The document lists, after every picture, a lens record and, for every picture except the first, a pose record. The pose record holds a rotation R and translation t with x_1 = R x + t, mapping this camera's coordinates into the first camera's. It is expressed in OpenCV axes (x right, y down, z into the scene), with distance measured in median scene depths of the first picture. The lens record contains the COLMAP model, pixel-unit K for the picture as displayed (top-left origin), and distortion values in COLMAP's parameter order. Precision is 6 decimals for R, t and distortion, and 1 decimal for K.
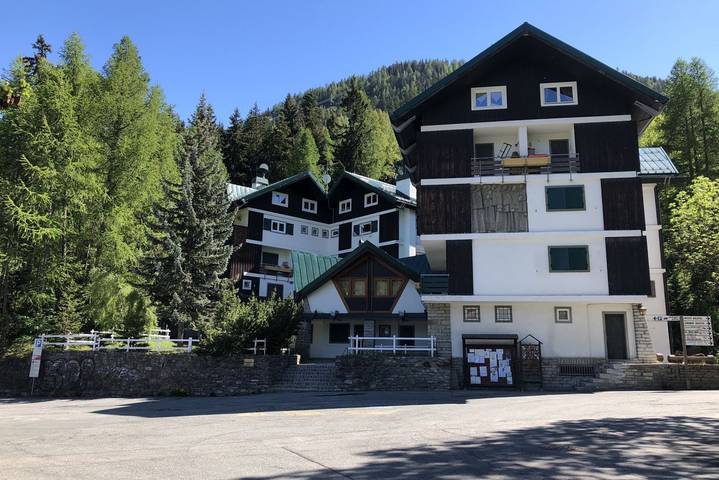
lens RADIAL K [[576.9, 0, 359.5], [0, 576.9, 240.0], [0, 0, 1]] dist [0.035313, -0.051272]
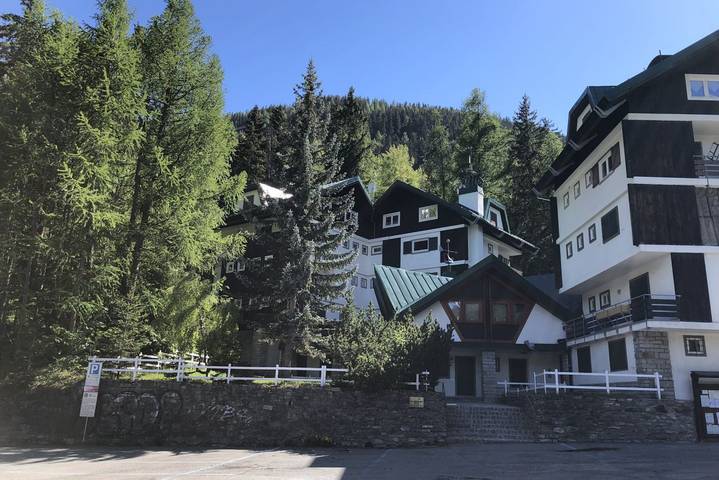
lens RADIAL K [[576.9, 0, 359.5], [0, 576.9, 240.0], [0, 0, 1]] dist [0.035313, -0.051272]
pose [[0.986301, 0.058207, 0.154344, -0.366470], [-0.049553, 0.997007, -0.059339, 0.047361], [-0.157336, 0.050878, 0.986234, 0.243396]]
